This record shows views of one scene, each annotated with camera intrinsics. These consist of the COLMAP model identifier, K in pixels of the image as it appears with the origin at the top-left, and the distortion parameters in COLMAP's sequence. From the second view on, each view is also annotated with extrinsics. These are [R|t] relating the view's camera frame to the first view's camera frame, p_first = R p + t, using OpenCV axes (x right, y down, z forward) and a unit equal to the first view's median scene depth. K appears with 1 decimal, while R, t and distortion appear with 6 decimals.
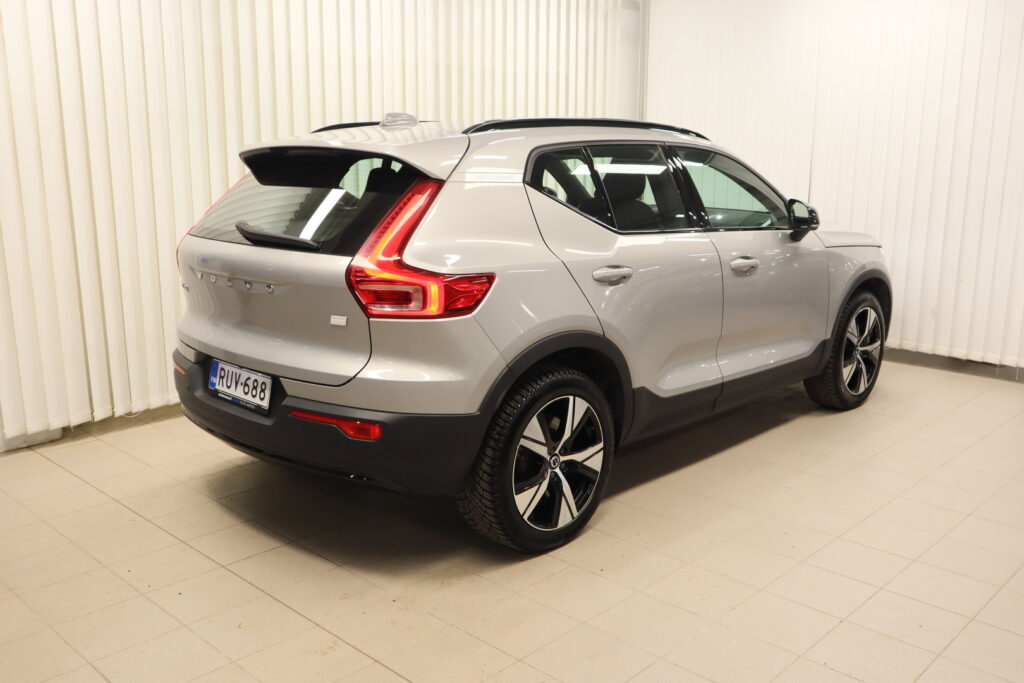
lens RADIAL K [[913.0, 0, 512.0], [0, 913.0, 341.5], [0, 0, 1]] dist [-0.010363, -0.003415]
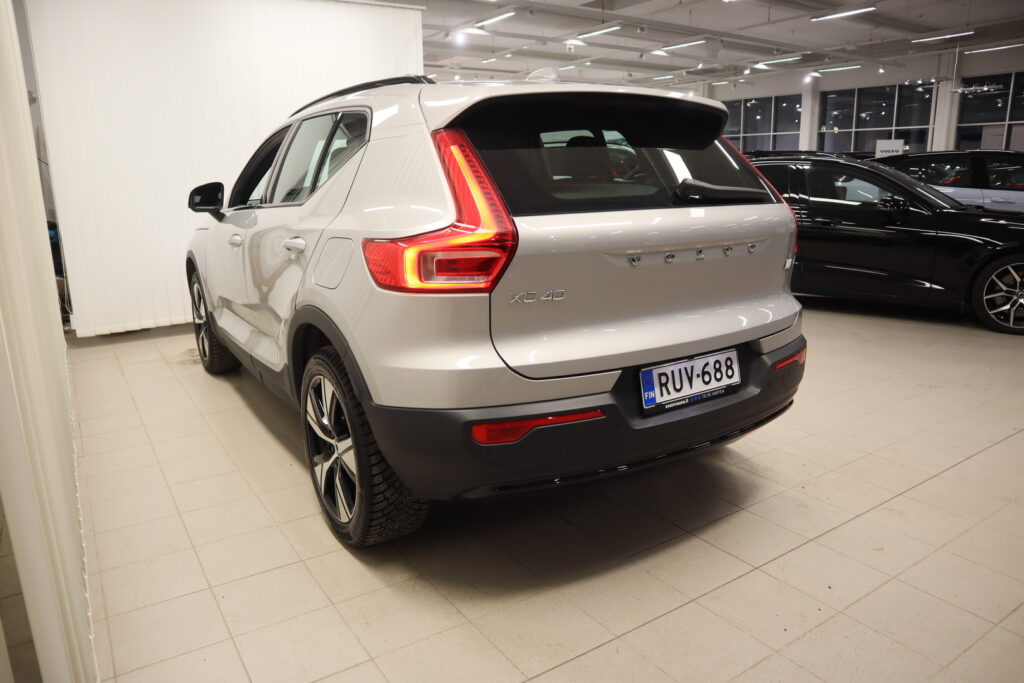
lens RADIAL K [[713.7, 0, 512.0], [0, 713.7, 341.5], [0, 0, 1]] dist [-0.123878, 0.077373]
pose [[0.217729, -0.238389, 0.946448, -0.882402], [0.216351, 0.957376, 0.191371, -0.135218], [-0.951728, 0.163098, 0.260024, 0.932346]]
